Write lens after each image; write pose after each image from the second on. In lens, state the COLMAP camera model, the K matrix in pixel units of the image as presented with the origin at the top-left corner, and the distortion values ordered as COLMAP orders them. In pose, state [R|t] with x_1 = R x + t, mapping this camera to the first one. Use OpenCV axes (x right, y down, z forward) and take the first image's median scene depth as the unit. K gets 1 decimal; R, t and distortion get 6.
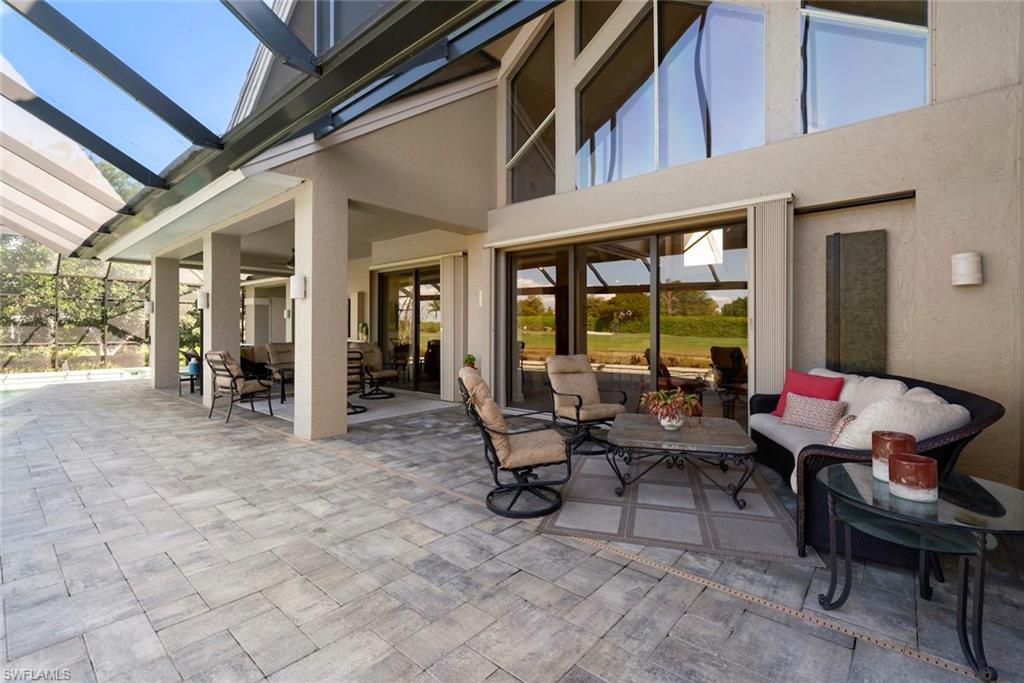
lens RADIAL K [[453.8, 0, 525.1], [0, 453.8, 328.6], [0, 0, 1]] dist [-0.000592, -0.000063]
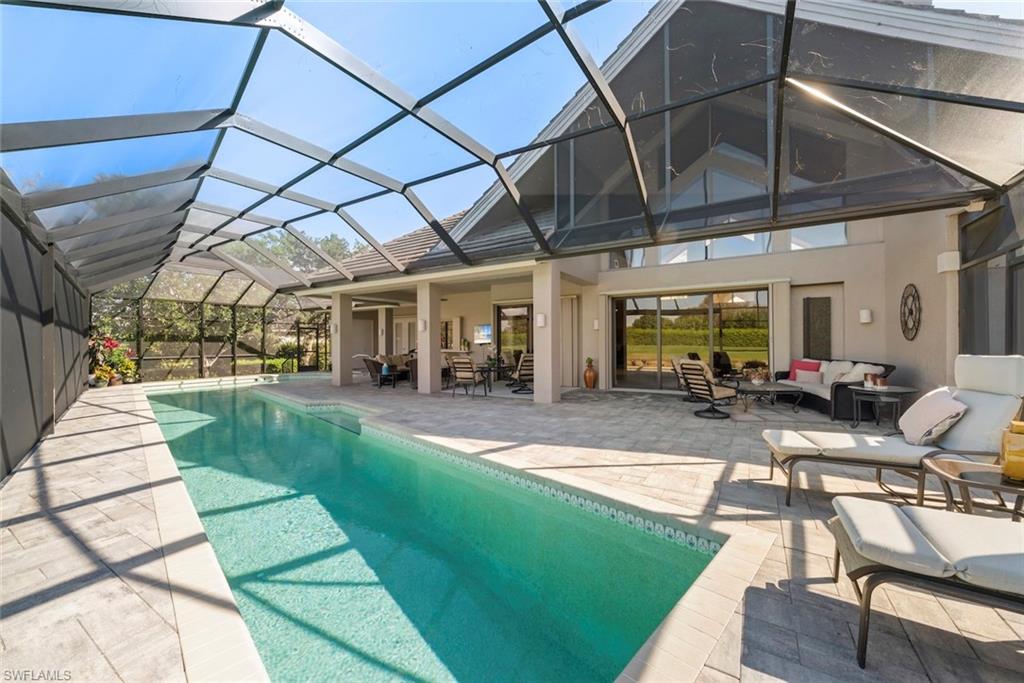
lens RADIAL K [[401.8, 0, 512.0], [0, 401.8, 341.5], [0, 0, 1]] dist [-0.000366, -0.000180]
pose [[0.988444, -0.005744, 0.151477, -1.380605], [0.005905, 0.999982, -0.000611, -0.008442], [-0.151470, 0.001499, 0.988461, -0.939872]]
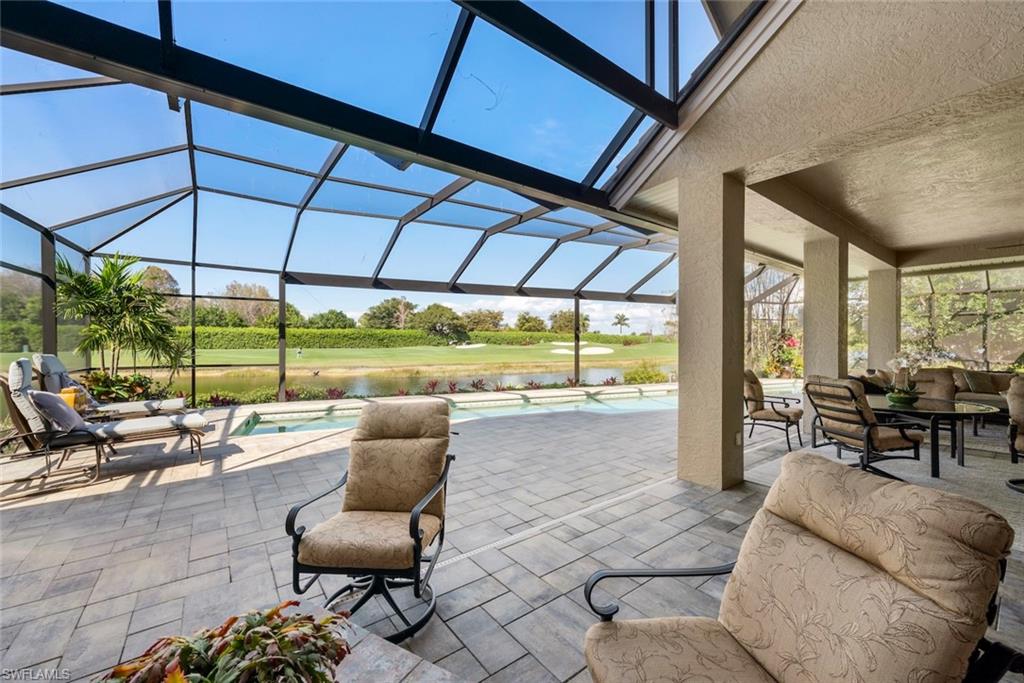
lens RADIAL K [[401.8, 0, 512.0], [0, 401.8, 341.5], [0, 0, 1]] dist [-0.000366, -0.000180]
pose [[-0.228358, -0.004688, -0.973566, 0.555675], [0.000831, 0.999987, -0.005010, -0.016490], [0.973577, -0.001953, -0.228351, 1.363857]]
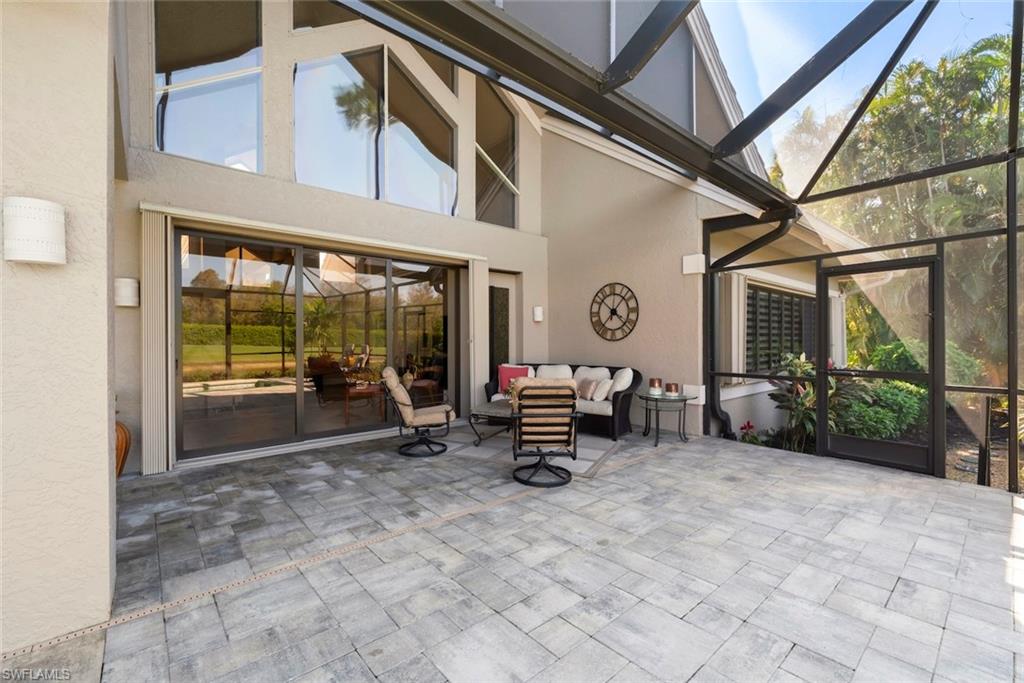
lens RADIAL K [[421.0, 0, 512.0], [0, 421.0, 341.5], [0, 0, 1]] dist [-0.001890, -0.000027]
pose [[0.169508, -0.004645, 0.985518, -1.227351], [0.000160, 0.999989, 0.004686, -0.009273], [-0.985529, -0.000636, 0.169507, 0.904136]]
